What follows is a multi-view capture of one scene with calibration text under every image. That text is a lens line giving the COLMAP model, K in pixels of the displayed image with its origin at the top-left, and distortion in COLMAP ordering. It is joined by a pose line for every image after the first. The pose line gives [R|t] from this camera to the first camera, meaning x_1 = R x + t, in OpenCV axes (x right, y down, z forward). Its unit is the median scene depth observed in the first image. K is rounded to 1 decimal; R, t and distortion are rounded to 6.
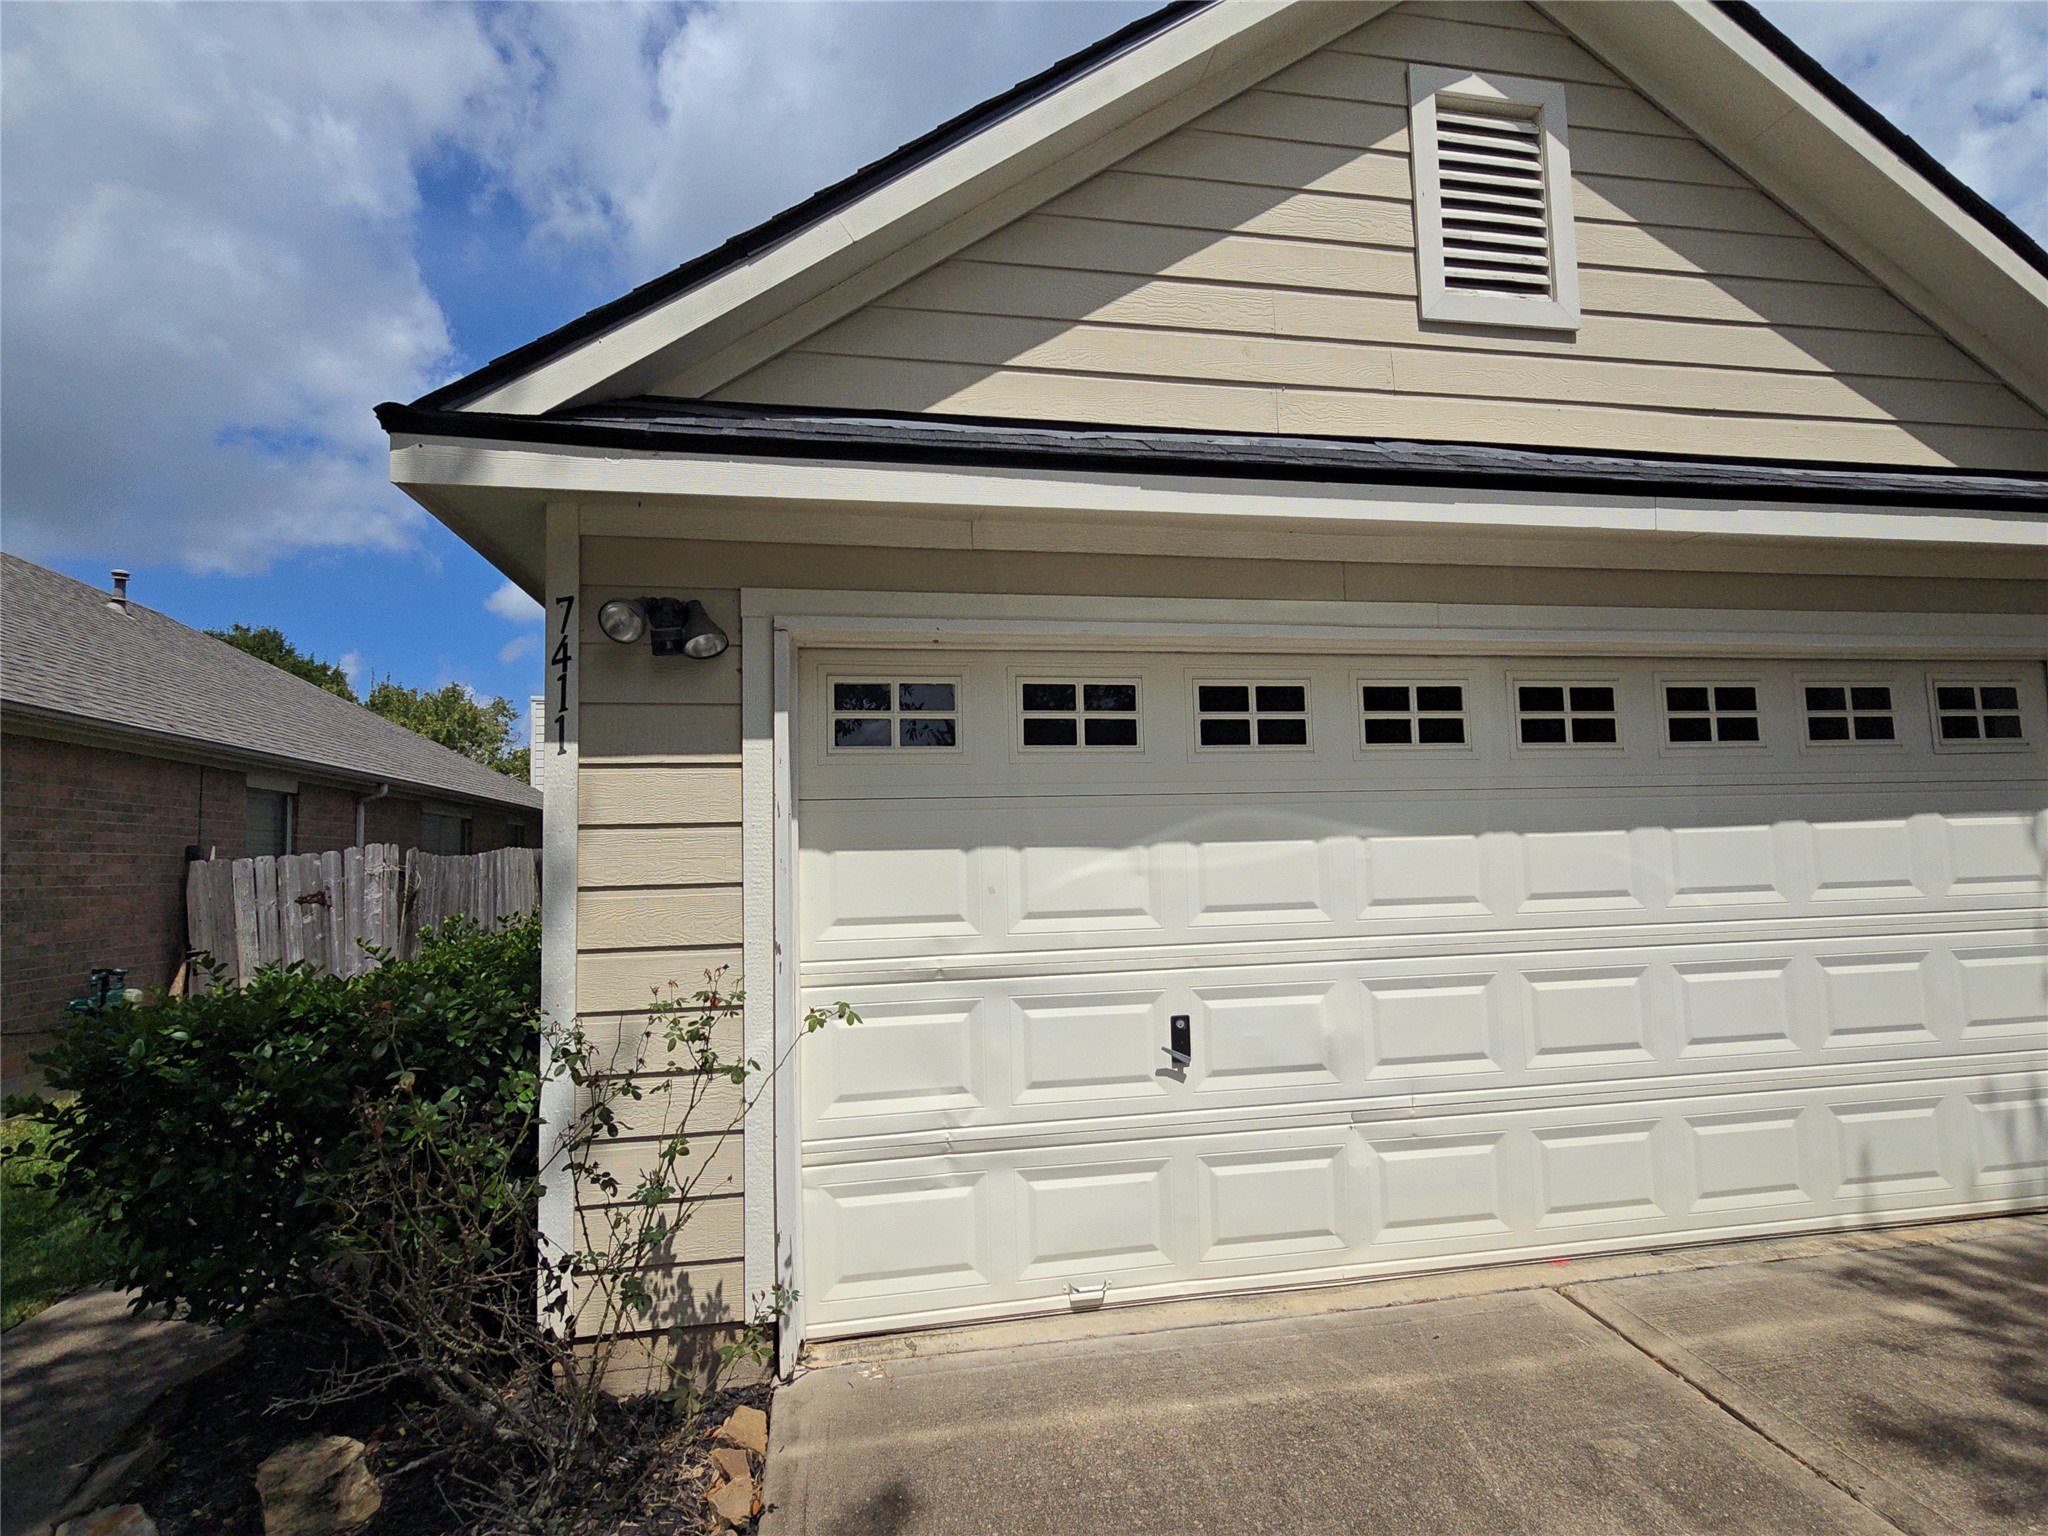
lens RADIAL K [[1060.0, 0, 1035.0], [0, 1060.0, 775.7], [0, 0, 1]] dist [-0.006955, -0.003799]
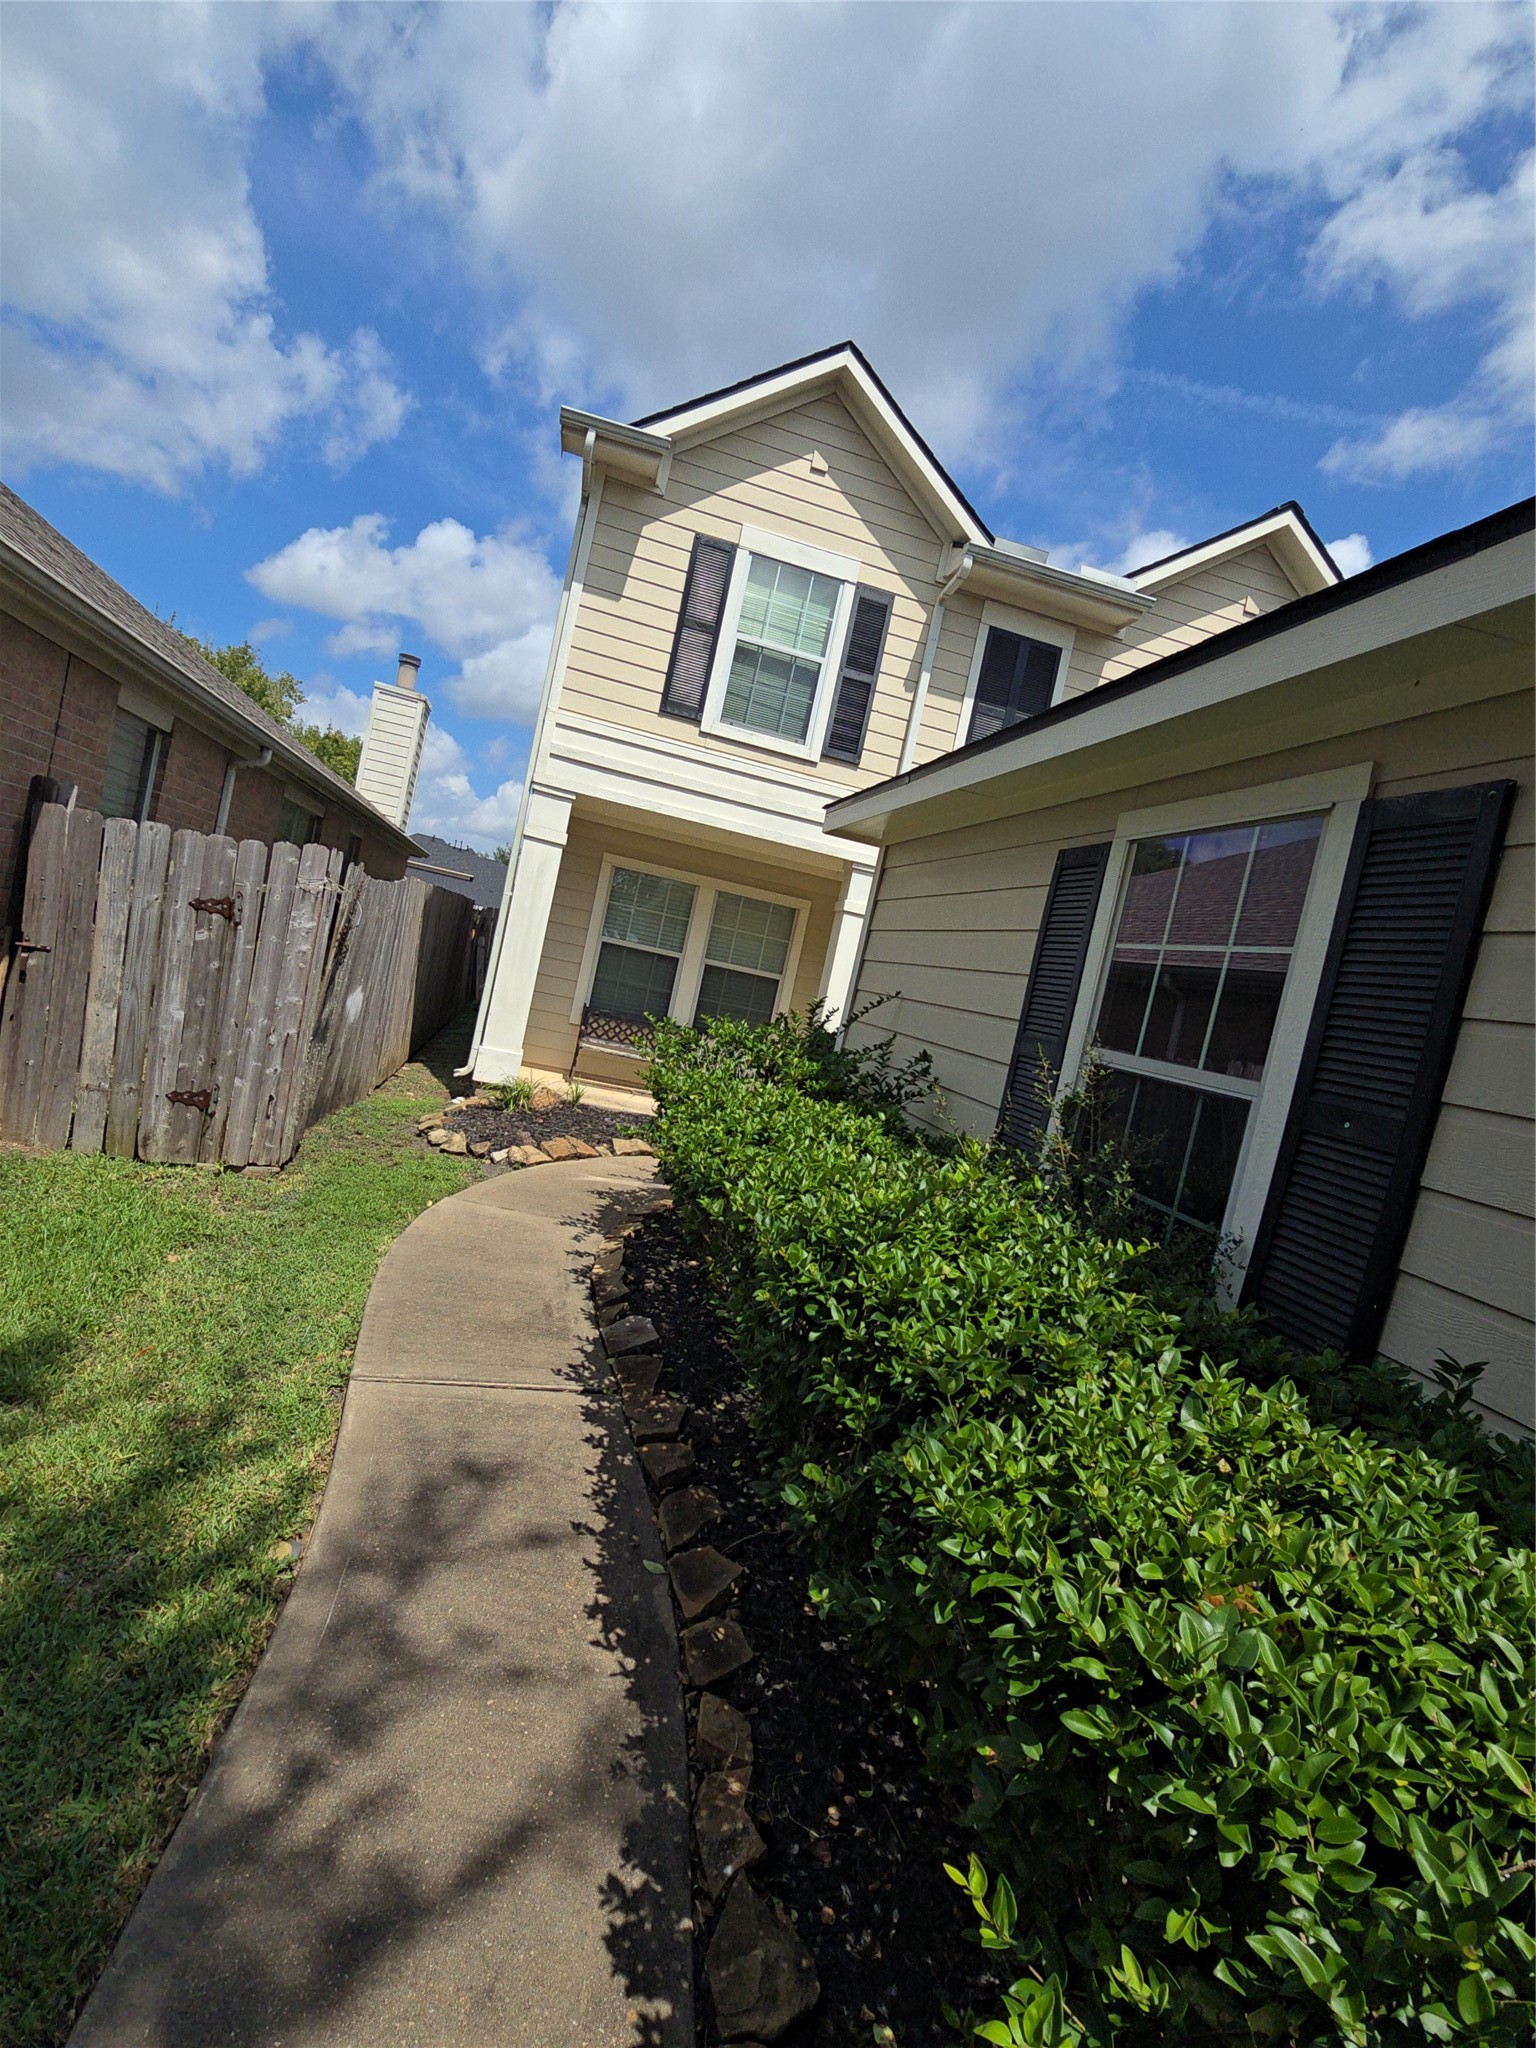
lens RADIAL K [[1060.0, 0, 760.7], [0, 1060.0, 1038.4], [0, 0, 1]] dist [-0.006955, -0.003799]
pose [[0.968278, 0.247952, 0.030928, -0.780248], [-0.249855, 0.959218, 0.132188, 0.054338], [0.003110, -0.135722, 0.990742, 0.752510]]
